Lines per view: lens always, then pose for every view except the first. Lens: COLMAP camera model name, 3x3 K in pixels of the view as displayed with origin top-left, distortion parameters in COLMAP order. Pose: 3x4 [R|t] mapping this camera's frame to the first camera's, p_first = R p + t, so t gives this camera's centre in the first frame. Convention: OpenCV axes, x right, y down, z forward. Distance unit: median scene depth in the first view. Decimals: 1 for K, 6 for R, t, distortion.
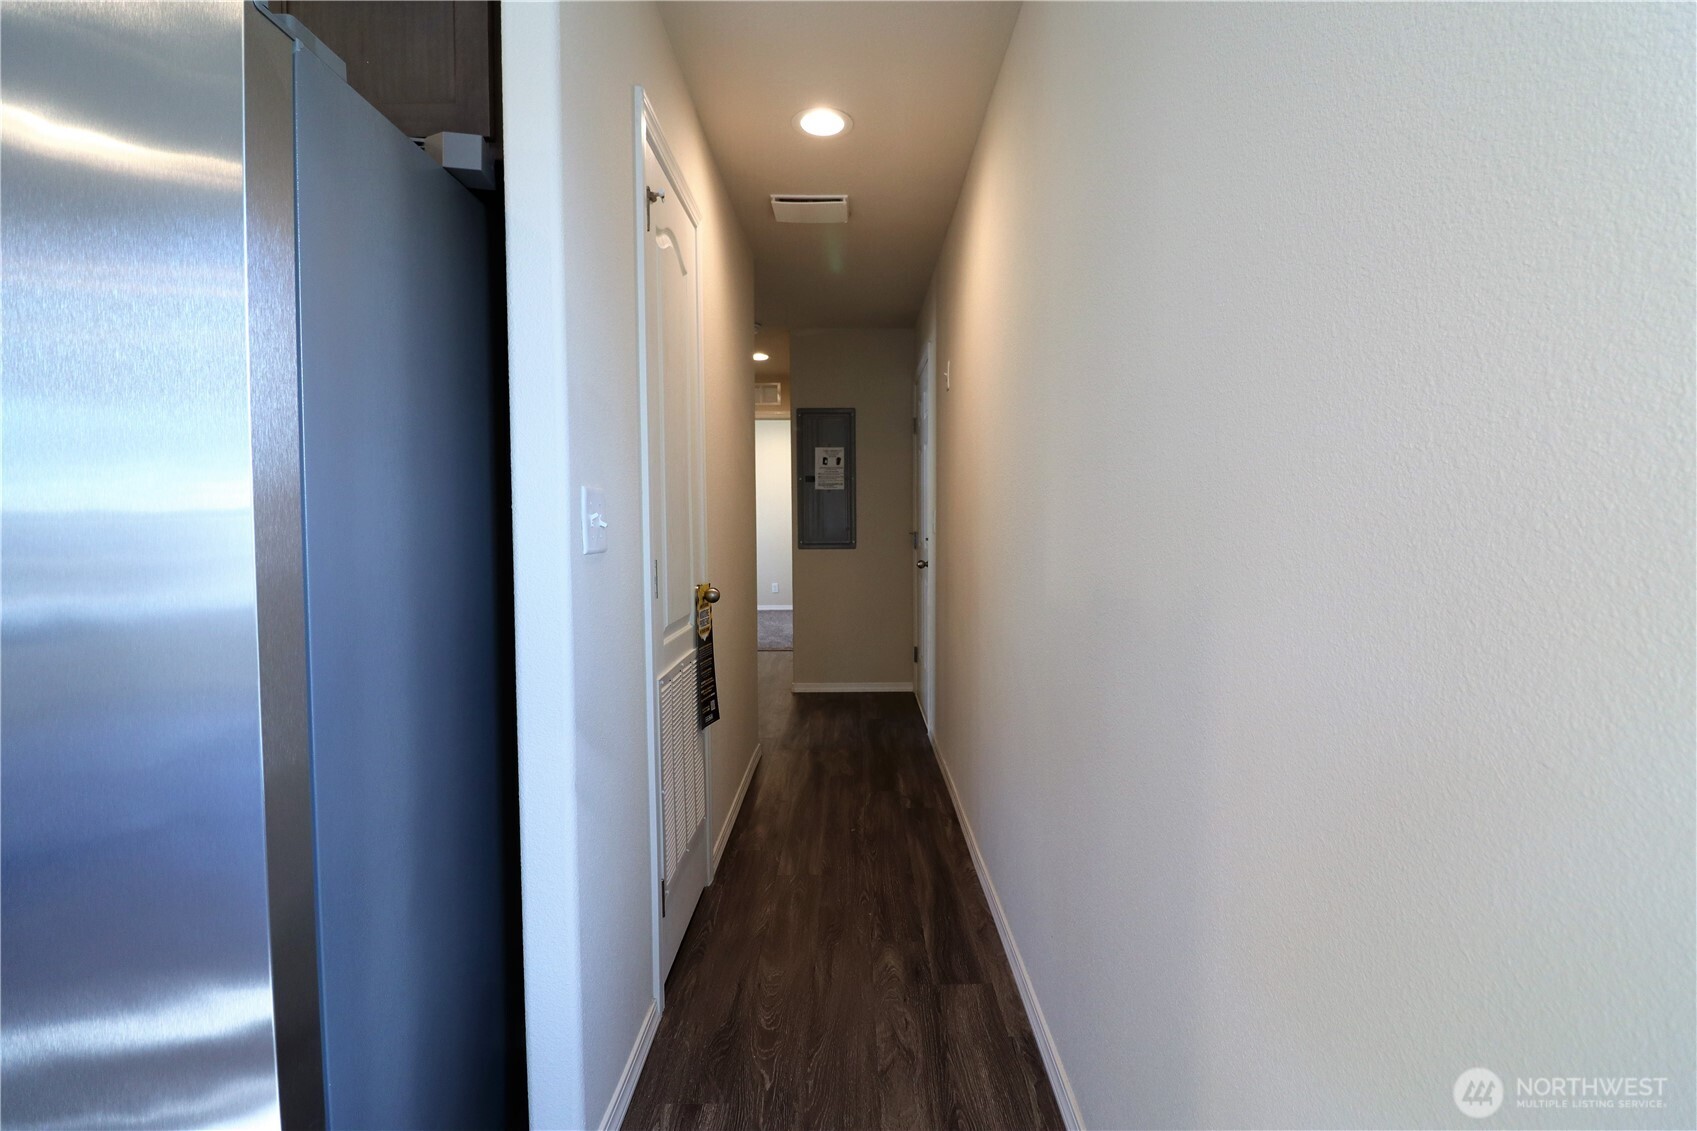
lens RADIAL K [[807.3, 0, 852.9], [0, 807.3, 554.6], [0, 0, 1]] dist [-0.010353, -0.006404]
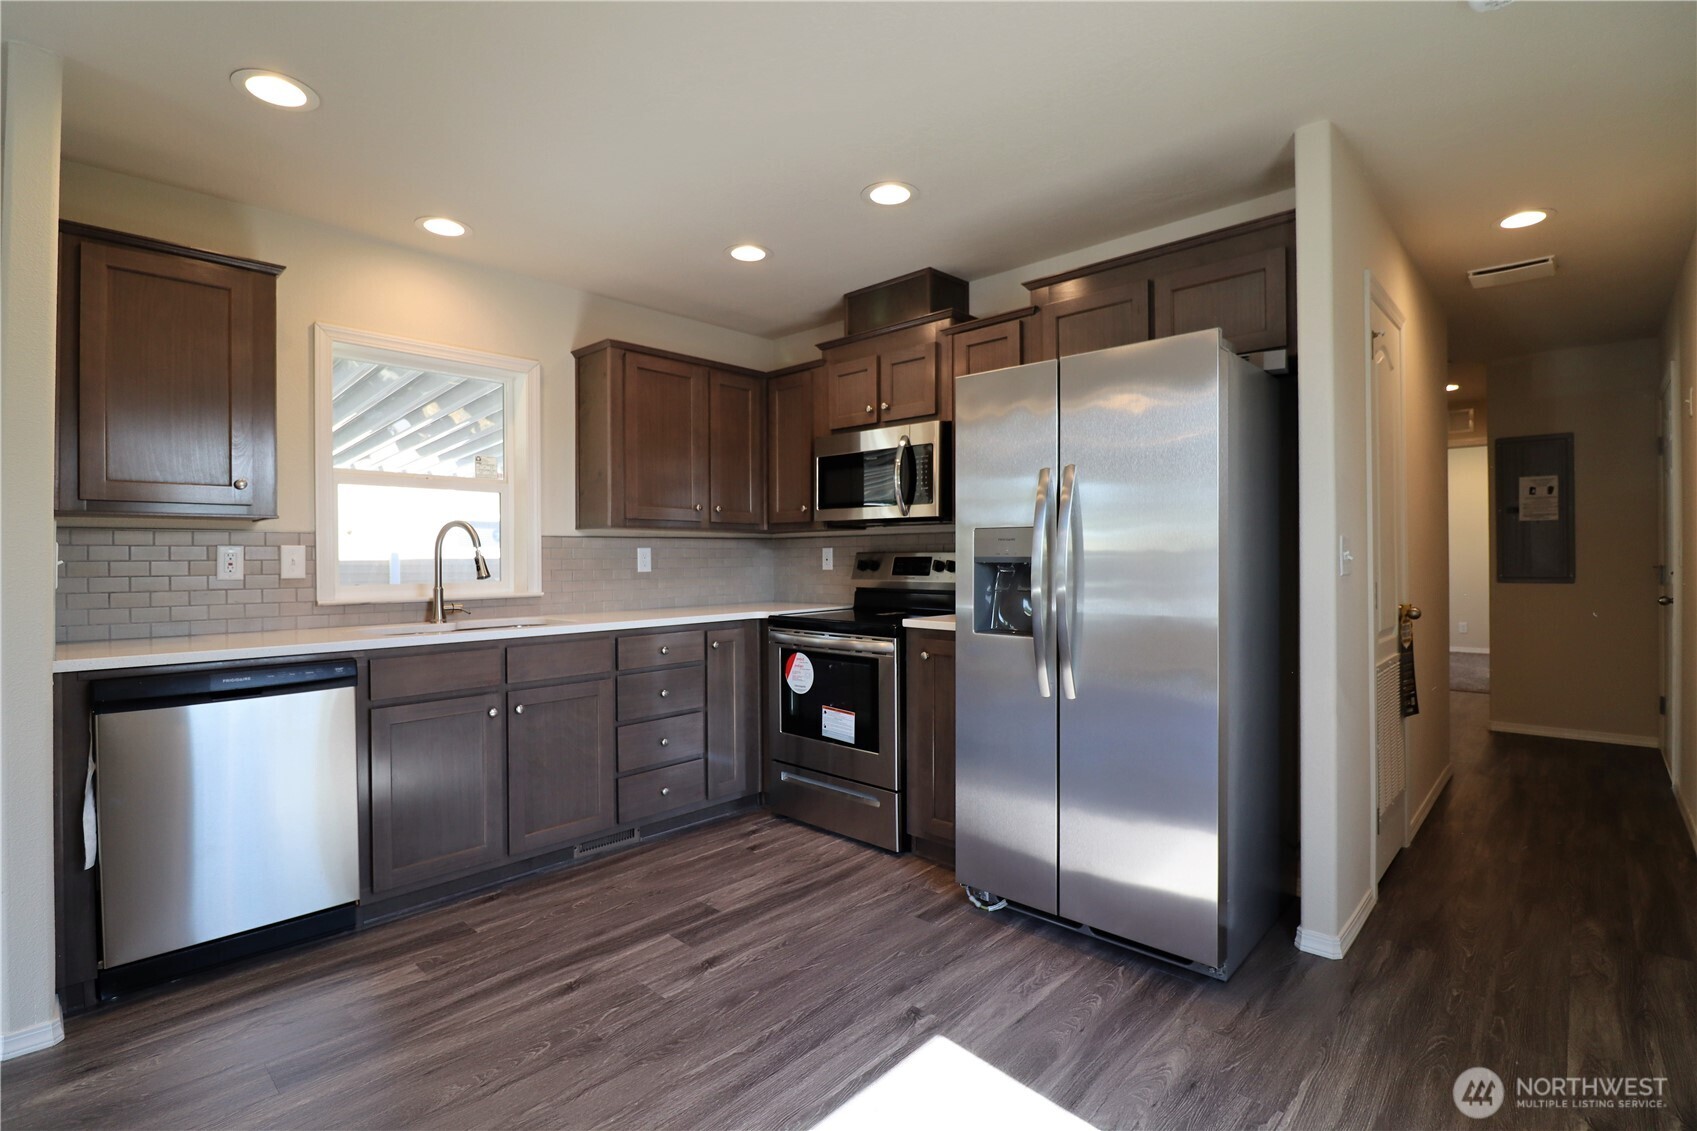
lens RADIAL K [[807.3, 0, 852.9], [0, 807.3, 554.6], [0, 0, 1]] dist [-0.010353, -0.006404]
pose [[0.735749, 0.000622, -0.677254, 0.029461], [-0.026341, 0.999269, -0.027698, 0.015719], [0.676742, 0.038219, 0.735228, -0.508080]]
